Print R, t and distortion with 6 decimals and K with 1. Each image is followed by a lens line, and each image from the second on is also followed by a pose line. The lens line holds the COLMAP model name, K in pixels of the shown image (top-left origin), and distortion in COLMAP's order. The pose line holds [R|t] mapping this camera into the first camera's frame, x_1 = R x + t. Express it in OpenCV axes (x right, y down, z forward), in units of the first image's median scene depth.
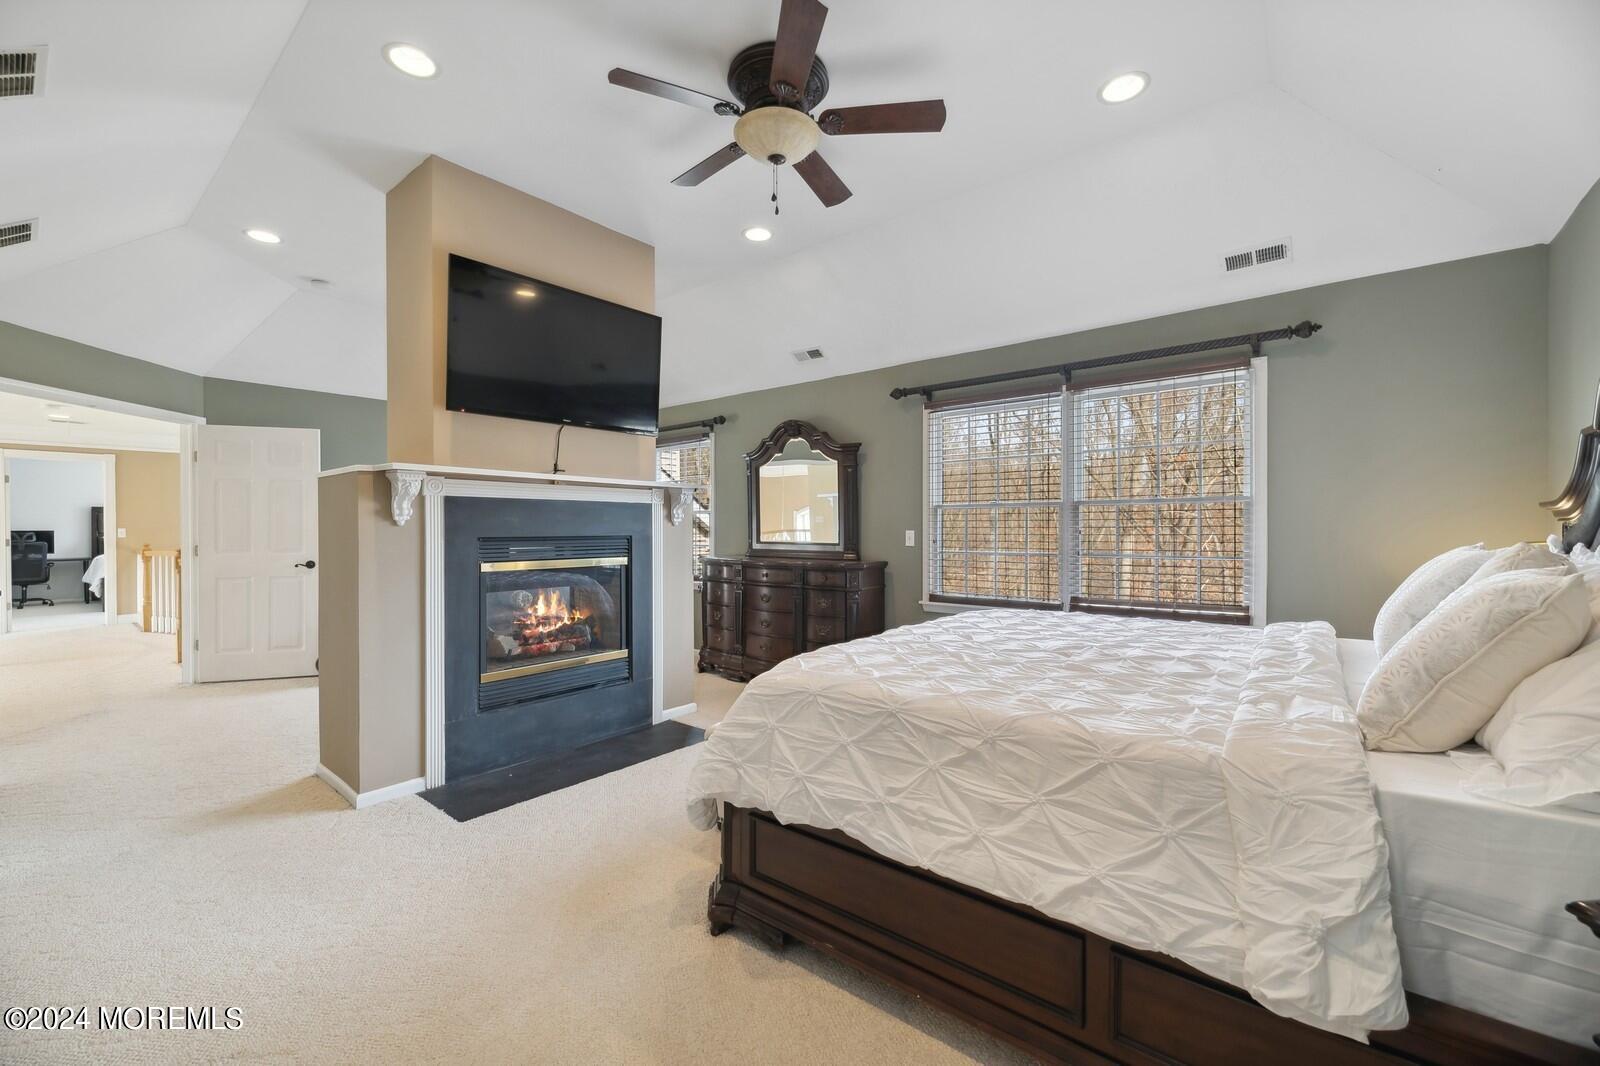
lens RADIAL K [[648.4, 0, 800.0], [0, 648.4, 533.0], [0, 0, 1]] dist [-0.000893, -0.000044]
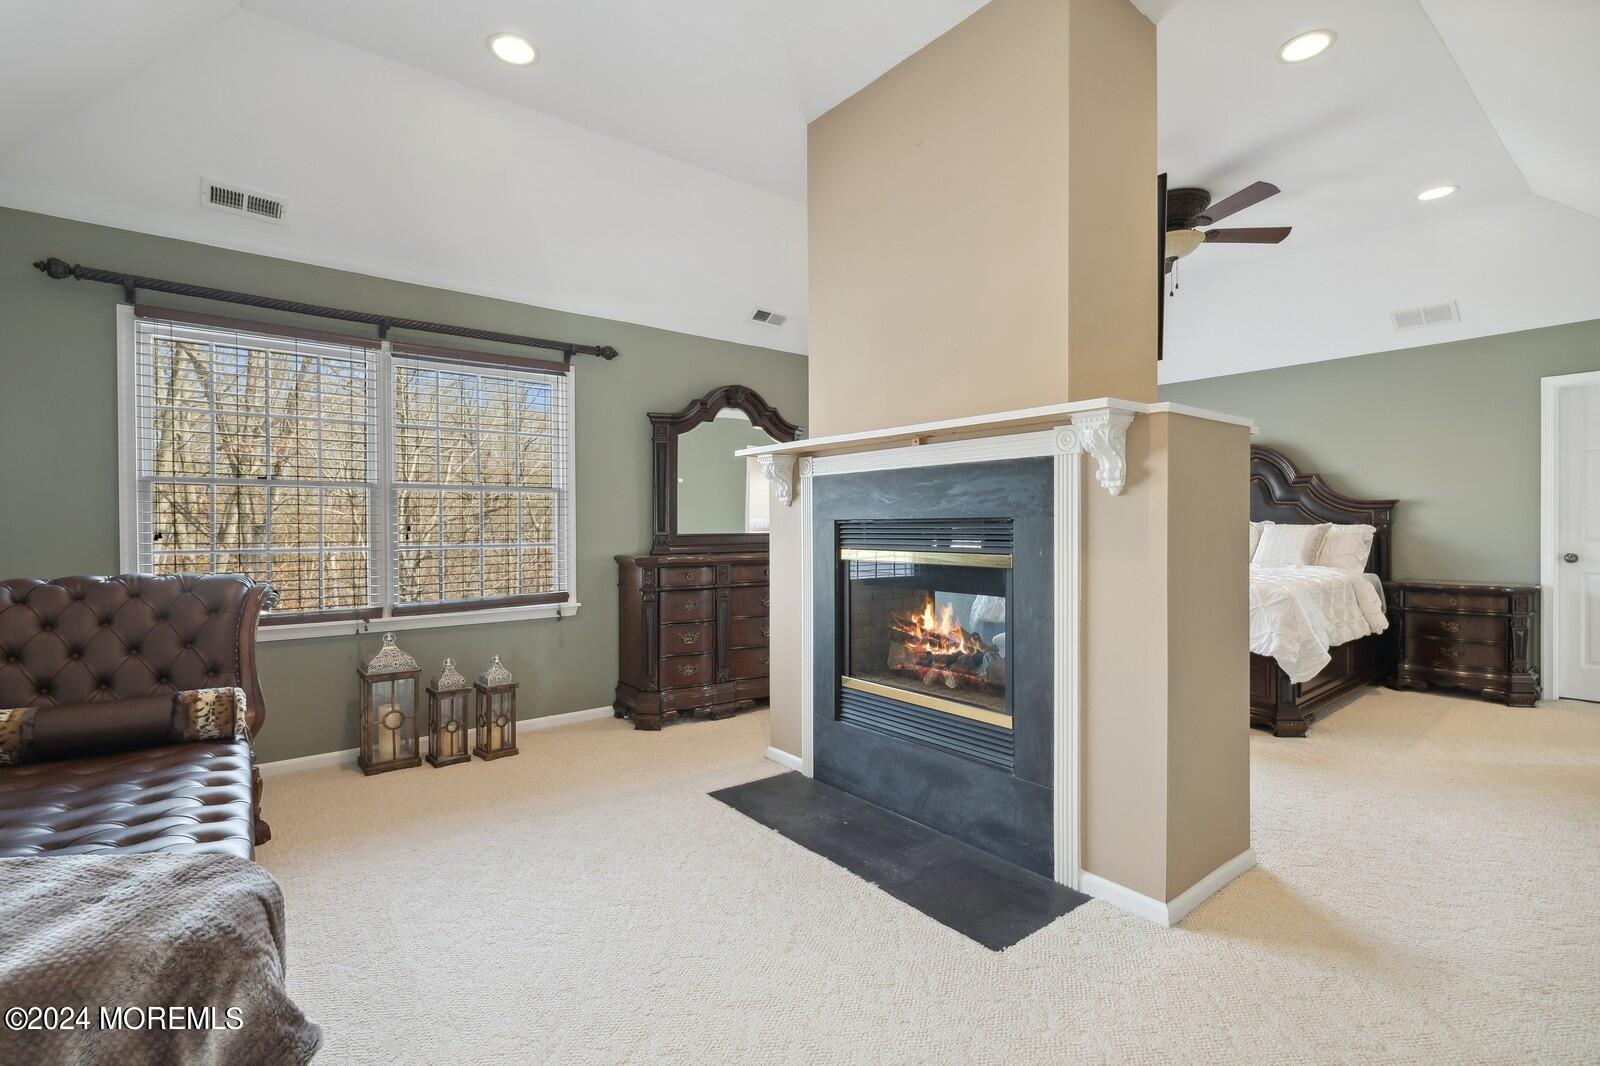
lens RADIAL K [[737.8, 0, 800.0], [0, 737.8, 533.0], [0, 0, 1]] dist [0.038000, 0.000006]
pose [[0.209393, -0.013600, 0.977737, -0.784985], [0.008818, 0.999889, 0.012019, 0.002756], [-0.977792, 0.006105, 0.209489, 0.614211]]
